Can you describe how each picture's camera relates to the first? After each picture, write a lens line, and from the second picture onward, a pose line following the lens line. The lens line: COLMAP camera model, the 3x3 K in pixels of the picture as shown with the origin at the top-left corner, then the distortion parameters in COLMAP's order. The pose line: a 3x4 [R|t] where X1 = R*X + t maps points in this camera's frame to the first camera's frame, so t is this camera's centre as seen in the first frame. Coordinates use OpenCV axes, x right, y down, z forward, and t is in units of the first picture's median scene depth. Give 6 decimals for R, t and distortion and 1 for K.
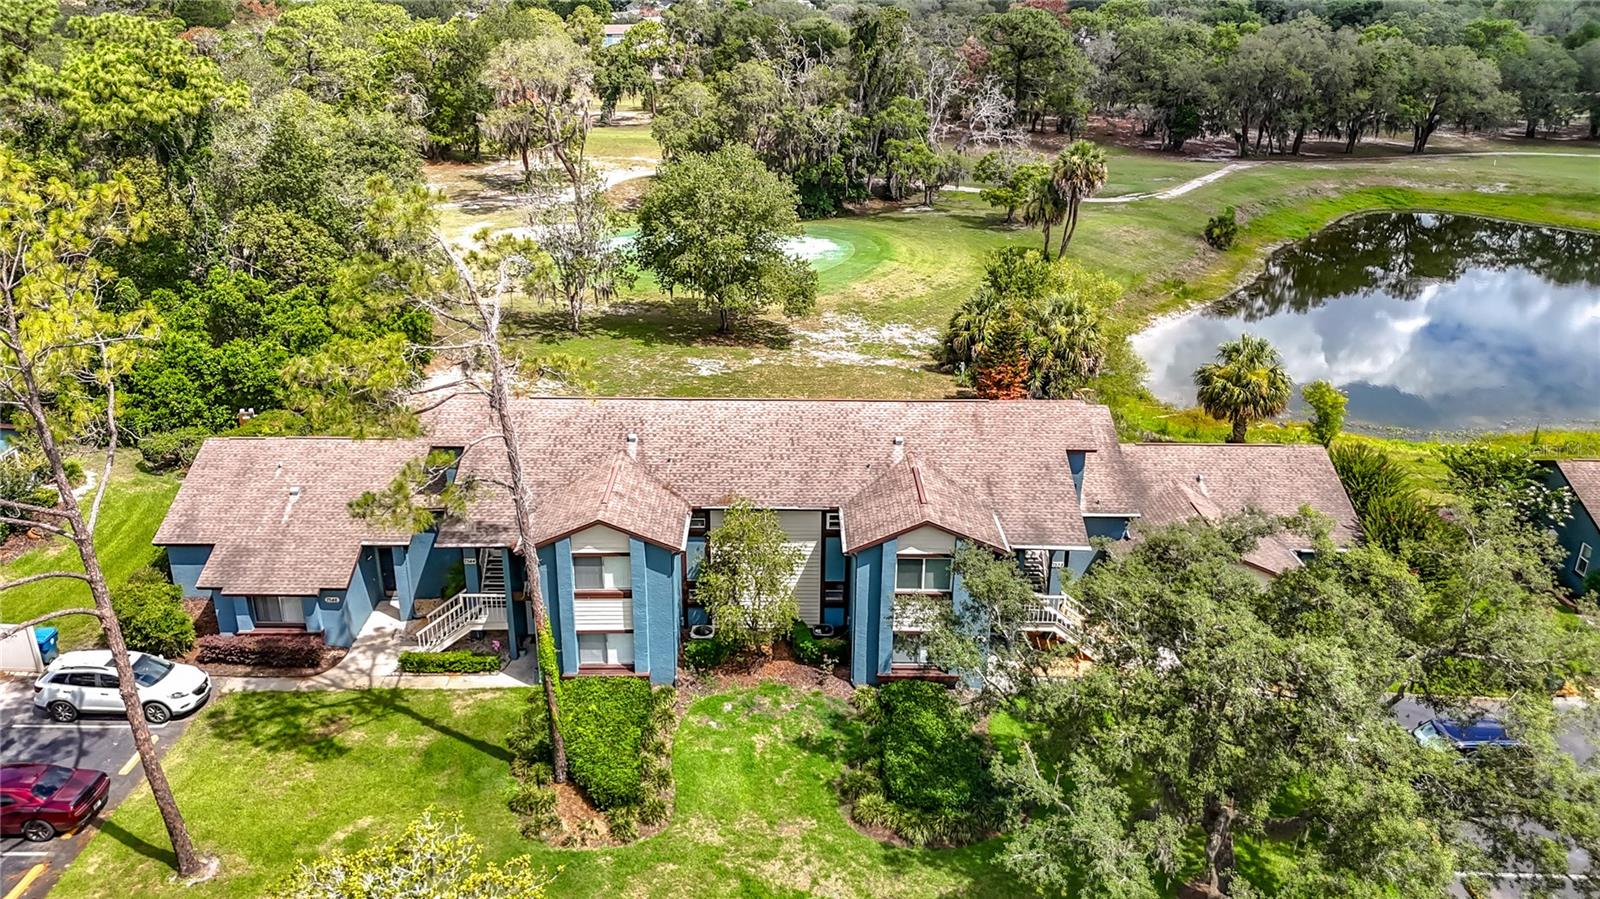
lens RADIAL K [[1175.2, 0, 800.0], [0, 1175.2, 449.5], [0, 0, 1]] dist [0.070648, -0.101324]
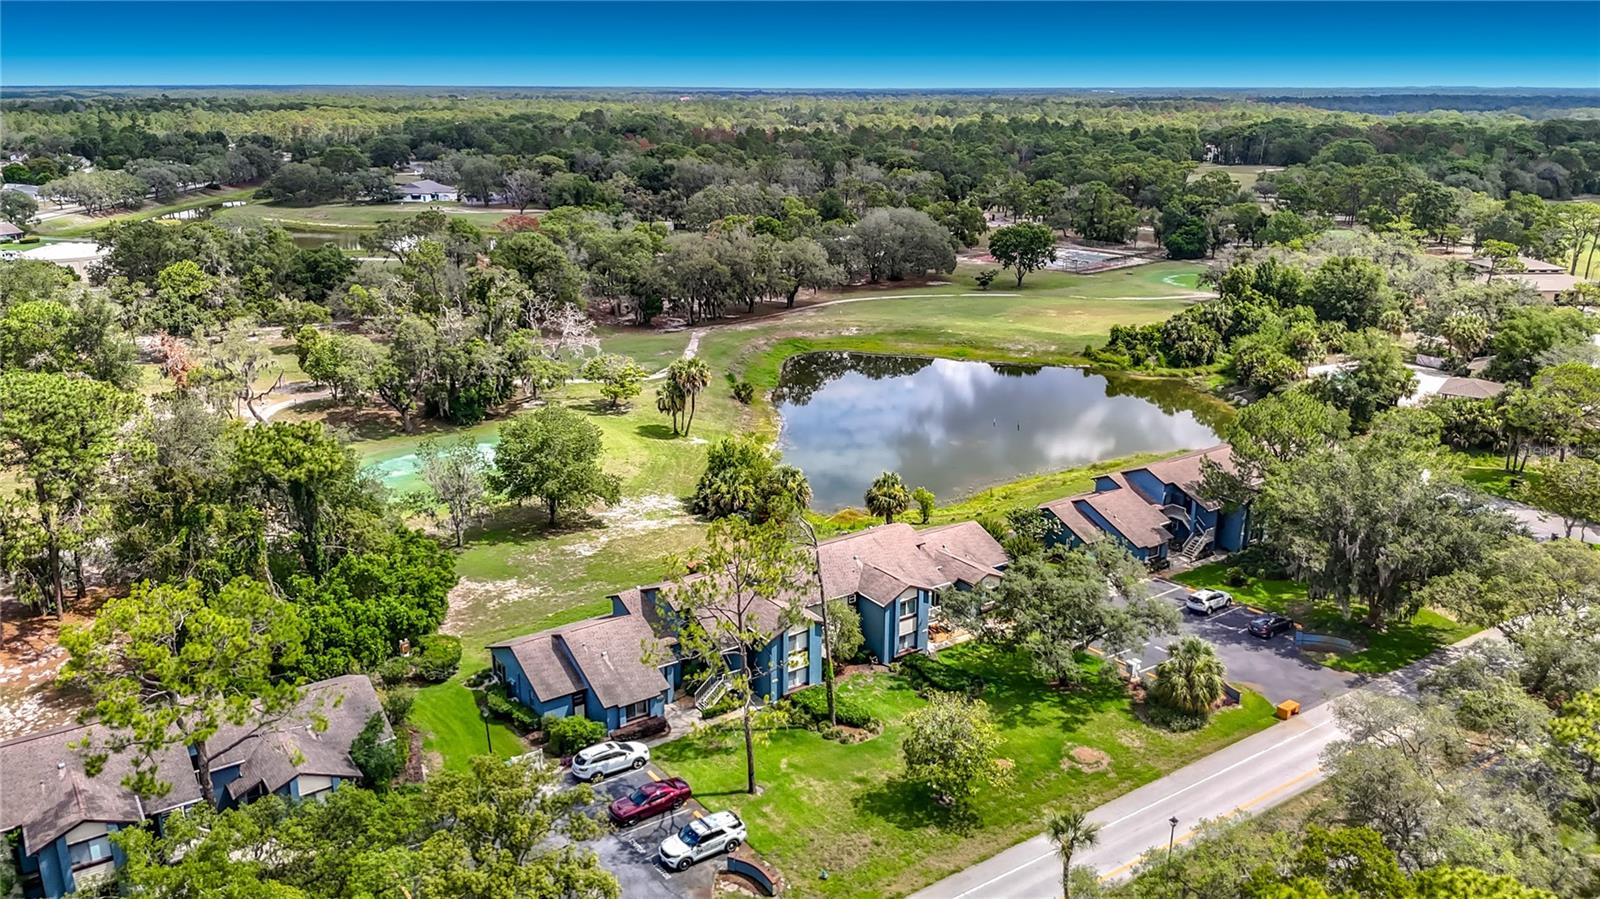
lens RADIAL K [[1175.2, 0, 800.0], [0, 1175.2, 449.5], [0, 0, 1]] dist [0.070648, -0.101324]
pose [[0.828023, -0.172164, 0.533608, -1.156000], [0.219341, 0.975310, -0.025685, -0.174156], [-0.516011, 0.138310, 0.845342, -0.846556]]
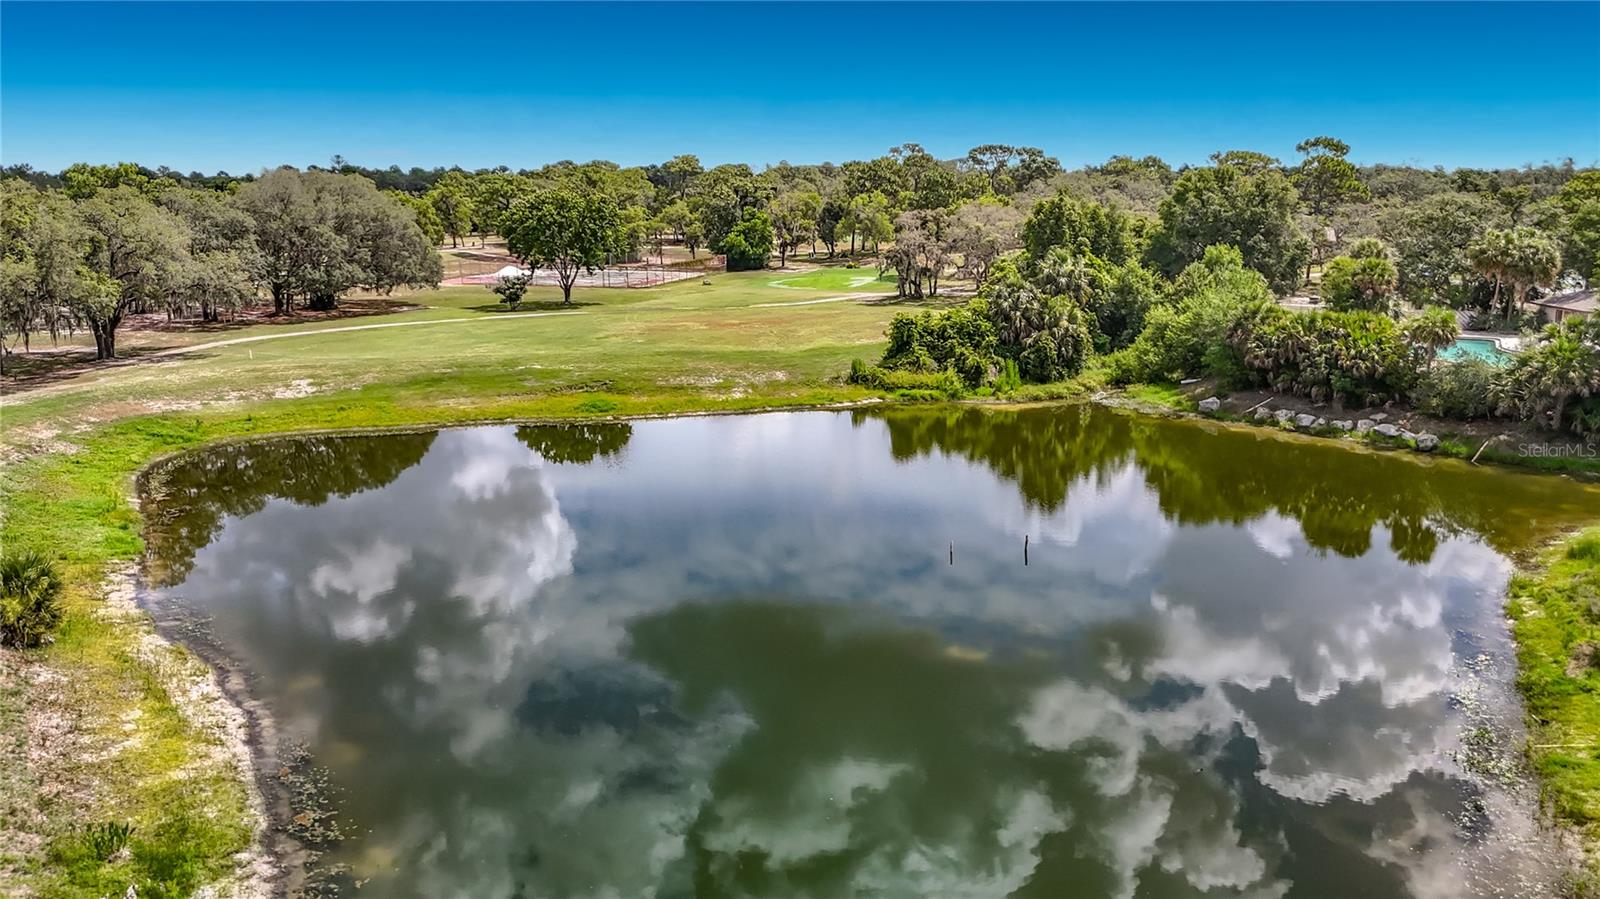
lens RADIAL K [[1175.2, 0, 800.0], [0, 1175.2, 449.5], [0, 0, 1]] dist [0.070648, -0.101324]
pose [[0.394058, -0.204363, 0.896077, 0.443479], [0.359727, 0.931480, 0.054244, -0.481118], [-0.845763, 0.300967, 0.440572, 1.917417]]
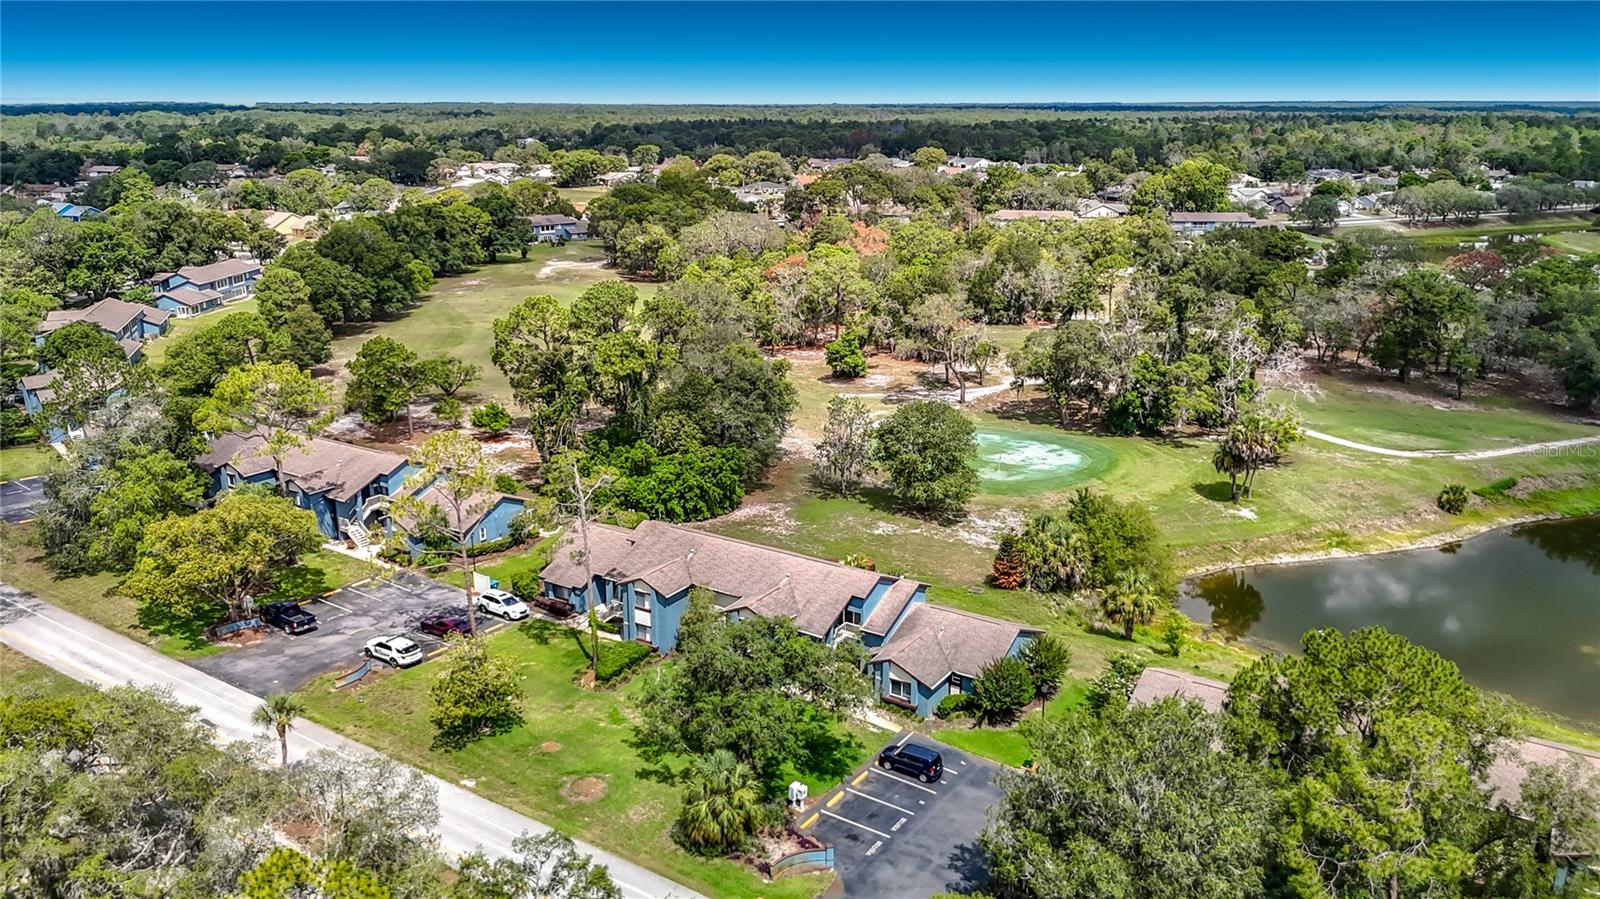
lens RADIAL K [[1175.2, 0, 800.0], [0, 1175.2, 449.5], [0, 0, 1]] dist [0.070648, -0.101324]
pose [[0.836202, 0.144562, -0.529025, 1.234218], [-0.200731, 0.978373, -0.049933, -0.134142], [0.510366, 0.147946, 0.847136, -0.885879]]
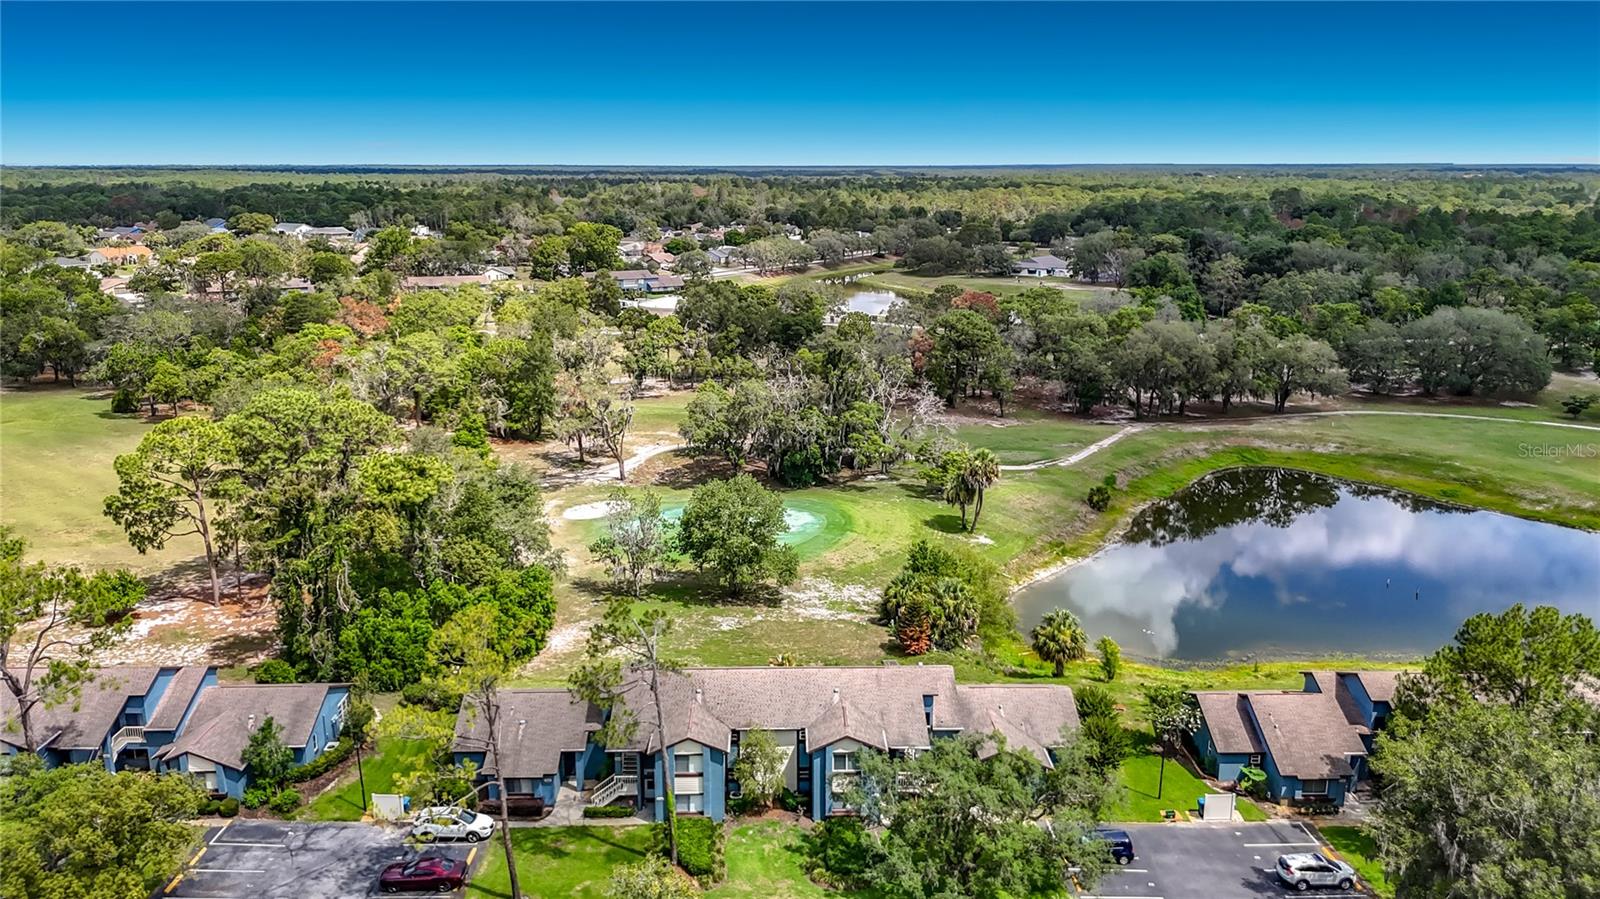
lens RADIAL K [[1175.2, 0, 800.0], [0, 1175.2, 449.5], [0, 0, 1]] dist [0.070648, -0.101324]
pose [[0.999902, -0.012067, 0.007141, 0.014738], [0.013024, 0.987953, -0.154204, -0.103275], [-0.005194, 0.154282, 0.988013, -0.989966]]
